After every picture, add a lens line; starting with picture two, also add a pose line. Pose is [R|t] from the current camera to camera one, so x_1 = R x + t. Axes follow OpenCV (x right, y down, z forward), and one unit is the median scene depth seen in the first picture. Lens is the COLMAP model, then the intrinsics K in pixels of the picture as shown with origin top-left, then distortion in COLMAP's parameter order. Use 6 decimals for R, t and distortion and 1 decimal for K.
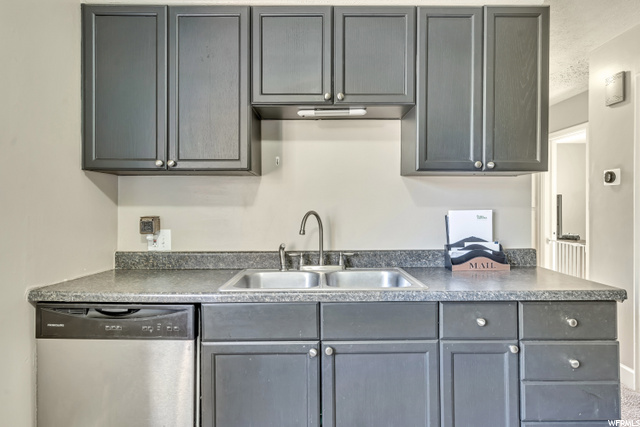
lens RADIAL K [[271.0, 0, 352.7], [0, 271.0, 206.0], [0, 0, 1]] dist [0.003971, 0.000334]
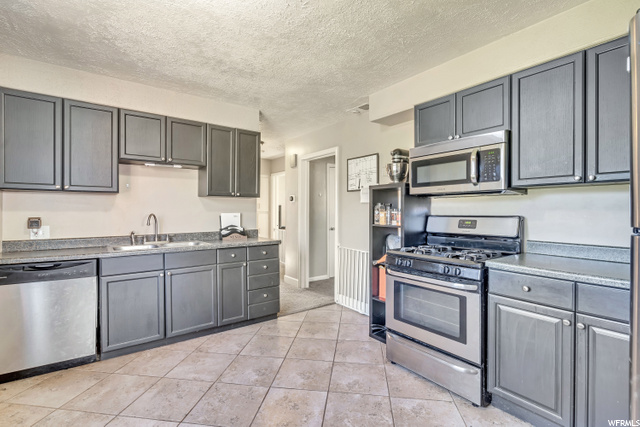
lens RADIAL K [[292.3, 0, 318.9], [0, 292.3, 212.8], [0, 0, 1]] dist [0.003765, 0.000261]
pose [[0.792835, -0.002198, 0.609432, -0.474544], [-0.001384, 0.999984, 0.005406, -0.000627], [-0.609435, -0.005130, 0.792820, -1.397739]]
